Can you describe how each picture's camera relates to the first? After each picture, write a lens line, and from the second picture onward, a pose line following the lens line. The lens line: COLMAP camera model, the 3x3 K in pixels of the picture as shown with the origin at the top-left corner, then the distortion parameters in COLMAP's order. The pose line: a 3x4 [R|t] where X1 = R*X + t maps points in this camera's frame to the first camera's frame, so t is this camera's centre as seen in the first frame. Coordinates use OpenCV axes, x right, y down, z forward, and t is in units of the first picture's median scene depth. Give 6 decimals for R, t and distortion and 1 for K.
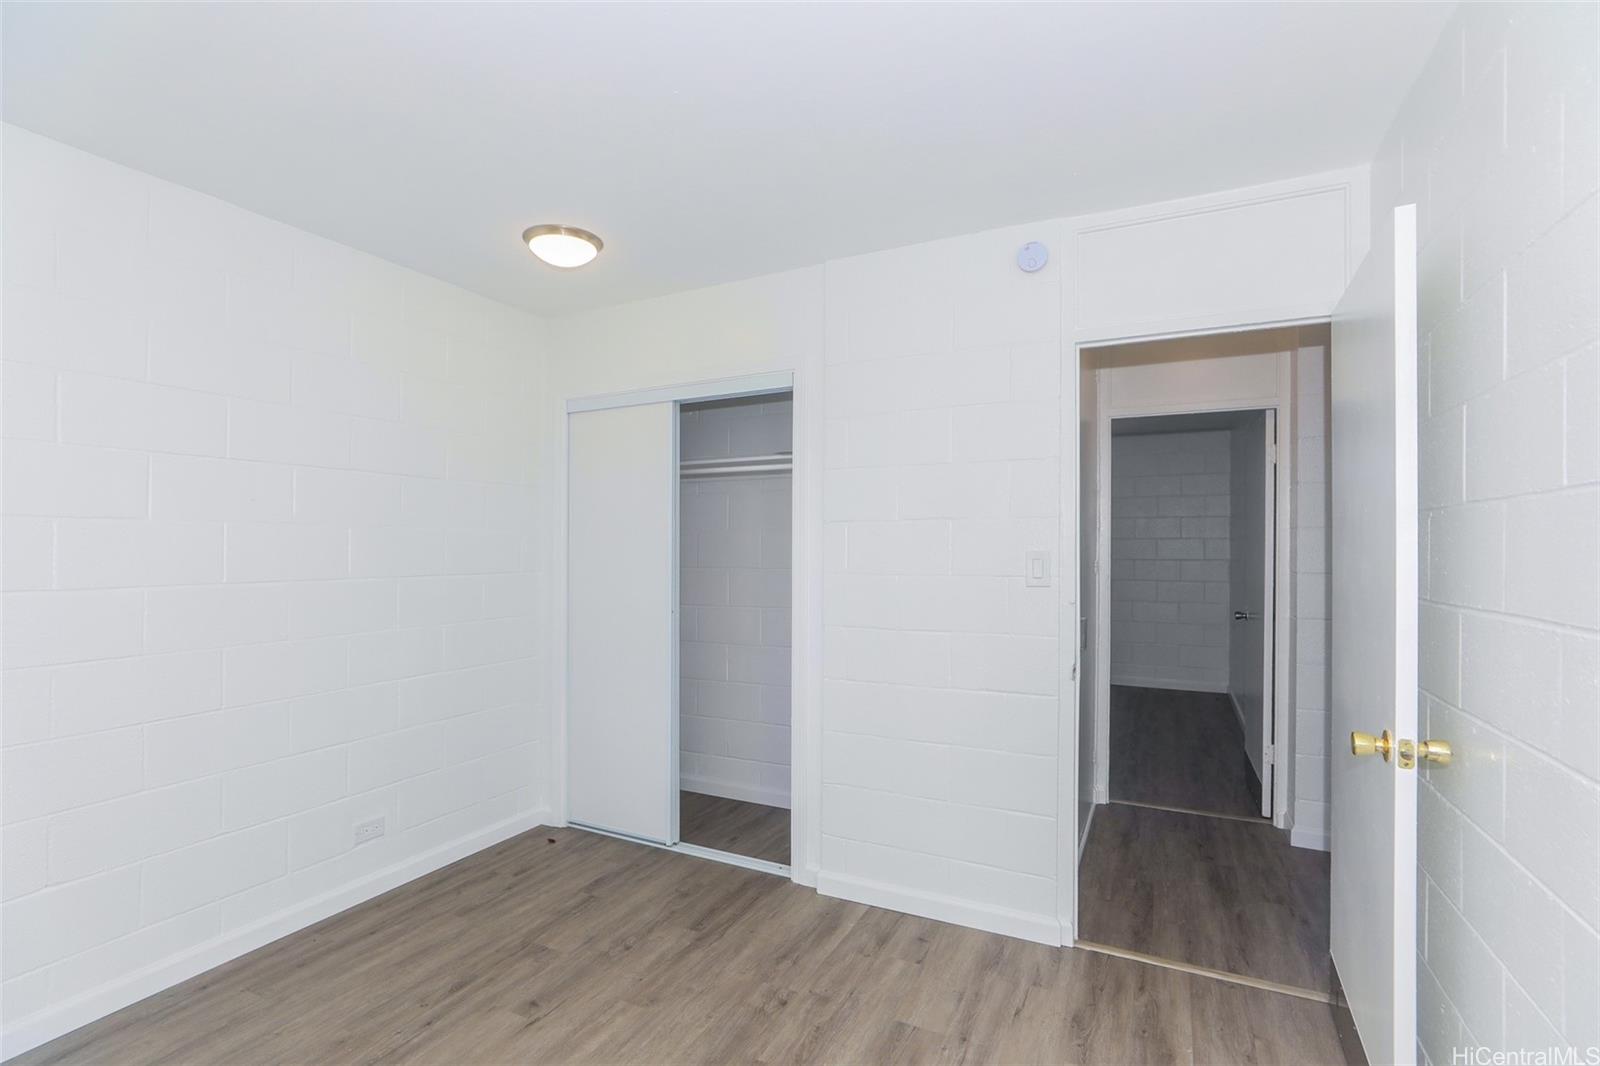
lens RADIAL K [[729.7, 0, 808.8], [0, 729.7, 542.4], [0, 0, 1]] dist [-0.027223, 0.011654]
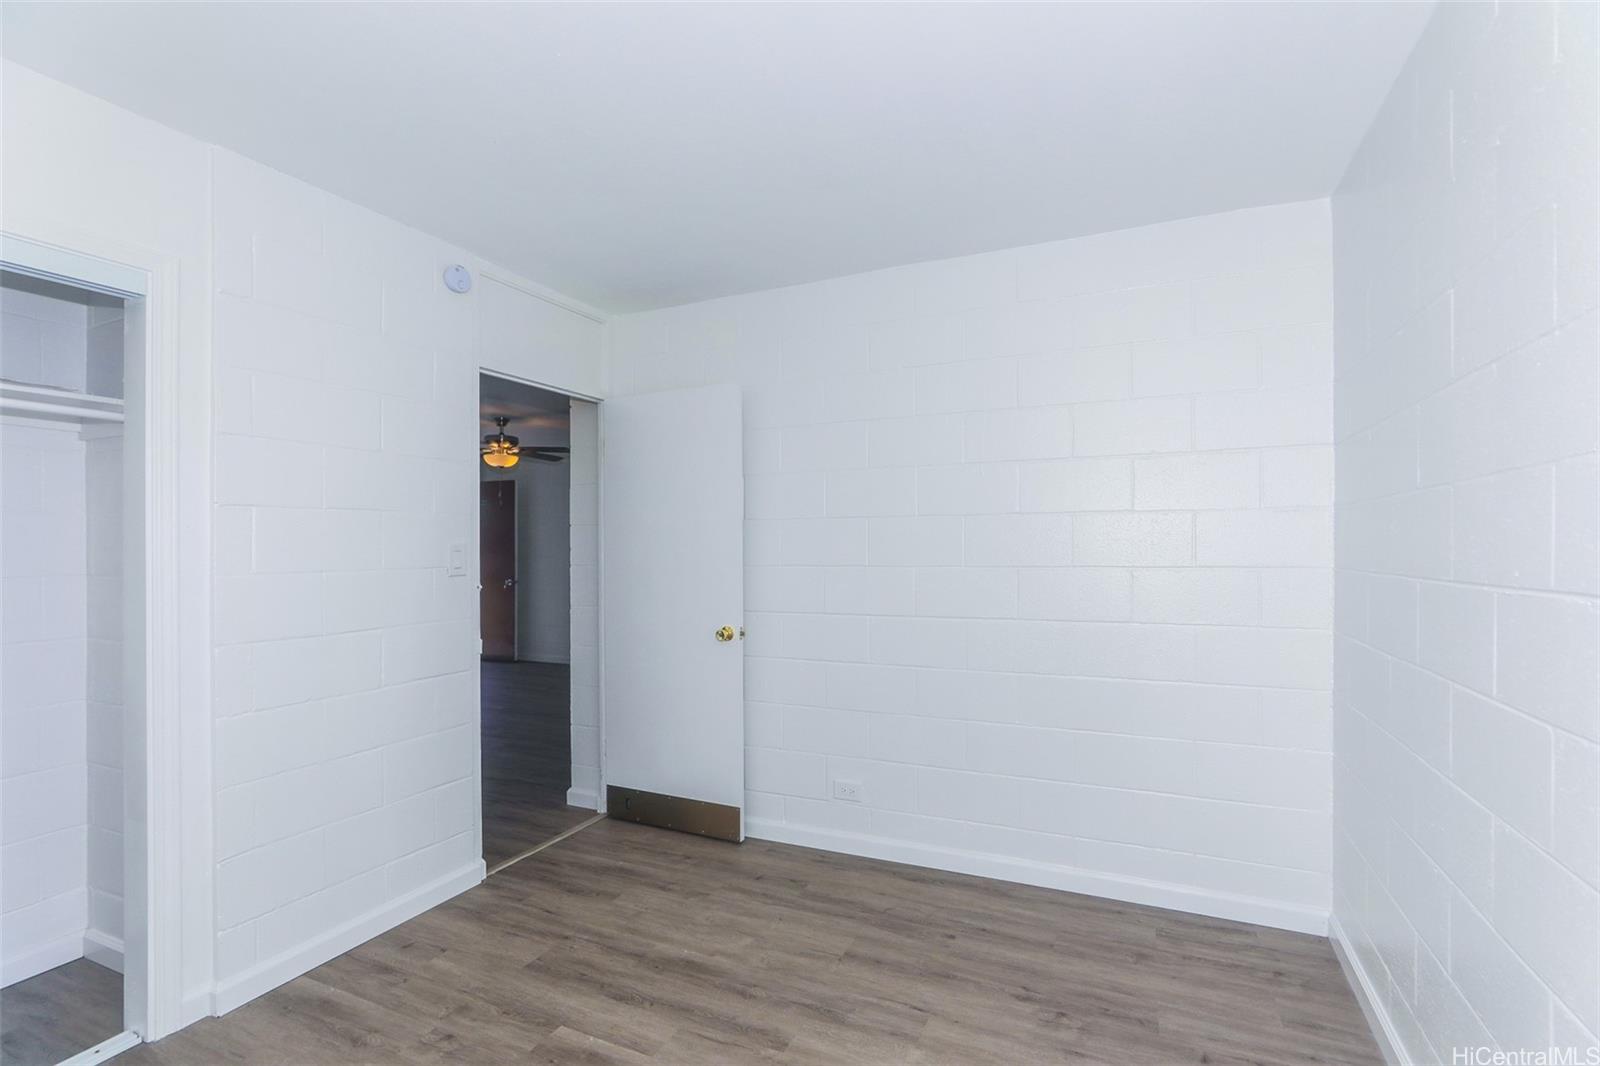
lens RADIAL K [[729.7, 0, 808.8], [0, 729.7, 542.4], [0, 0, 1]] dist [-0.027223, 0.011654]
pose [[-0.016738, 0.004014, 0.999852, -0.890562], [0.005367, 0.999978, -0.003925, 0.019217], [-0.999846, 0.005300, -0.016759, 0.522957]]
